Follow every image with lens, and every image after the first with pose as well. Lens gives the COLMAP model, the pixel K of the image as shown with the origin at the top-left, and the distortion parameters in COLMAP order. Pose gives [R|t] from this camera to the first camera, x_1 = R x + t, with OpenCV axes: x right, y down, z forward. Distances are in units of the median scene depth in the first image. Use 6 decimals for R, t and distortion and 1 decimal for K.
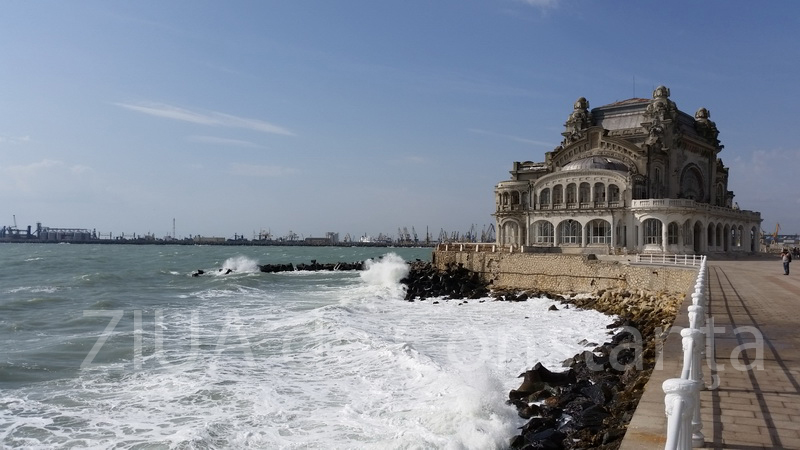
lens RADIAL K [[650.8, 0, 397.0], [0, 650.8, 227.5], [0, 0, 1]] dist [0.202441, -0.482560]
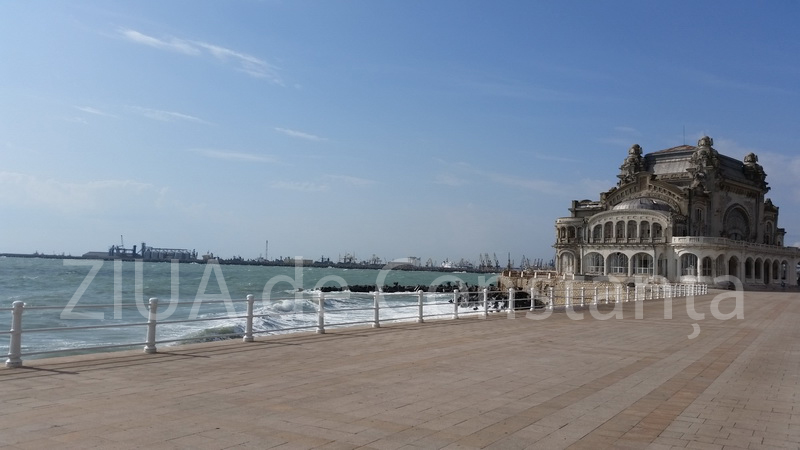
lens RADIAL K [[649.3, 0, 394.5], [0, 649.3, 227.0], [0, 0, 1]] dist [0.226632, -0.528317]
pose [[0.991400, 0.015878, -0.129903, 0.023001], [-0.020986, 0.999056, -0.038044, -0.004059], [0.129176, 0.040443, 0.990797, -0.192492]]
